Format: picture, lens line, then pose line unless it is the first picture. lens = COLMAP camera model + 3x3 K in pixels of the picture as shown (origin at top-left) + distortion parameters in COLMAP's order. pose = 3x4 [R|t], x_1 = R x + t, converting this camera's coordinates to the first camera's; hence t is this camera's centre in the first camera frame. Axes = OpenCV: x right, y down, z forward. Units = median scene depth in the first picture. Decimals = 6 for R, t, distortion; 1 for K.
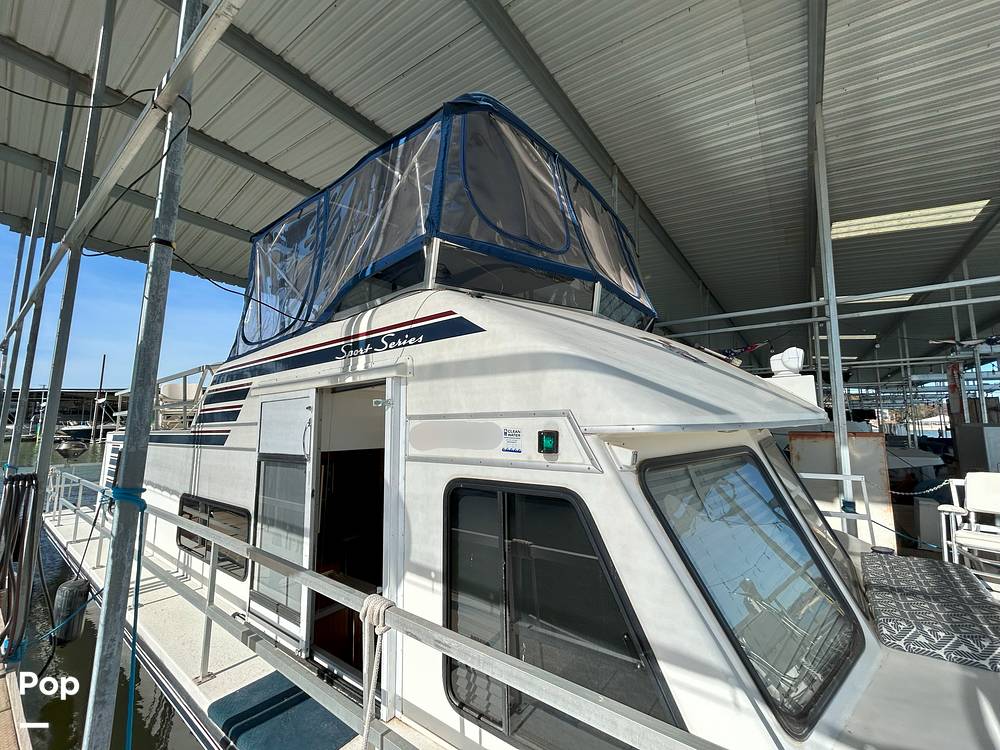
lens RADIAL K [[399.9, 0, 500.9], [0, 399.9, 375.7], [0, 0, 1]] dist [0.002749, 0.000503]
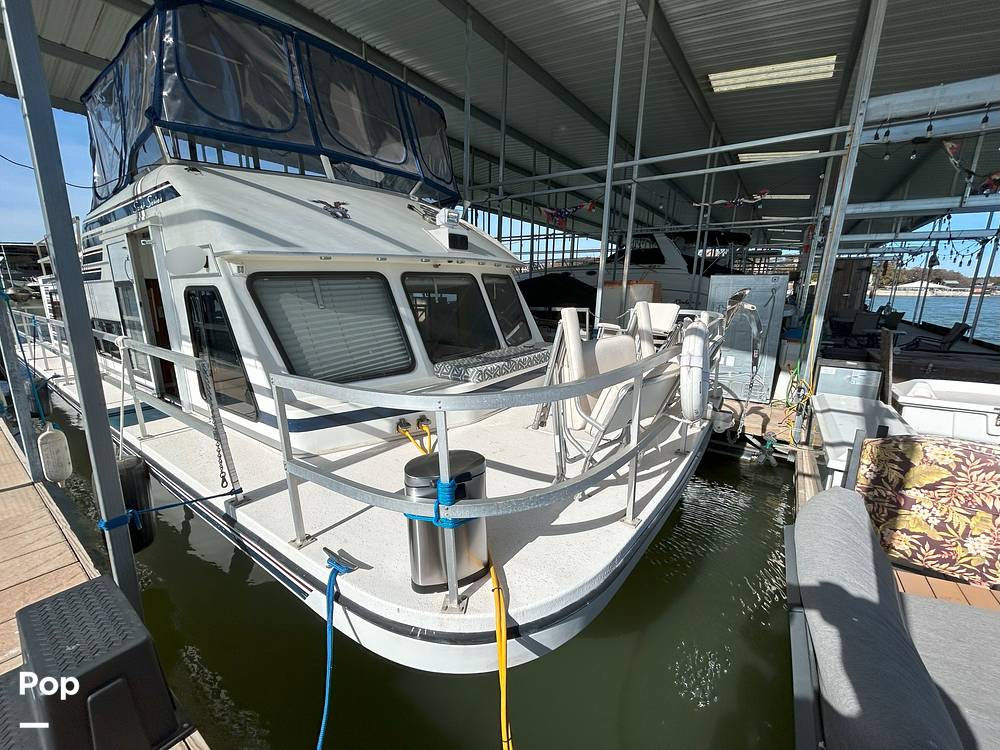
lens RADIAL K [[399.9, 0, 496.8], [0, 399.9, 372.3], [0, 0, 1]] dist [0.002749, 0.000503]
pose [[0.999725, 0.003946, 0.023136, 0.925186], [-0.011237, 0.945908, 0.324239, 0.020288], [-0.020605, -0.324410, 0.945692, -0.628256]]
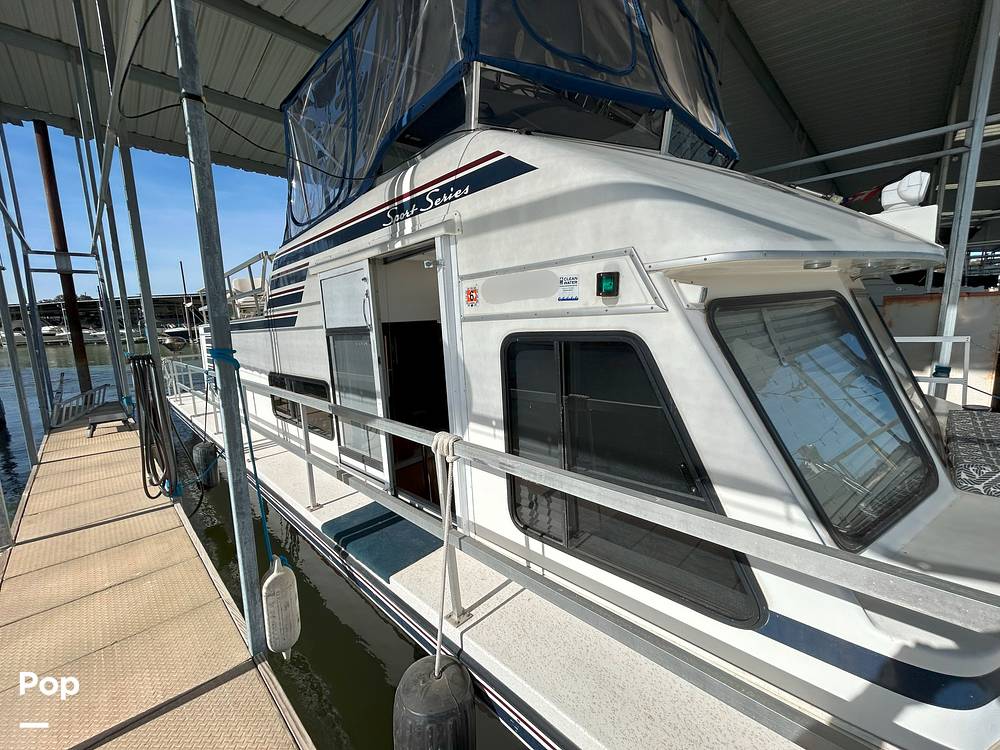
lens RADIAL K [[399.9, 0, 501.2], [0, 399.9, 375.0], [0, 0, 1]] dist [0.002749, 0.000503]
pose [[0.991128, -0.017485, -0.131759, -0.006048], [0.051563, 0.964254, 0.259913, 0.072355], [0.122504, -0.264401, 0.956601, 0.007582]]
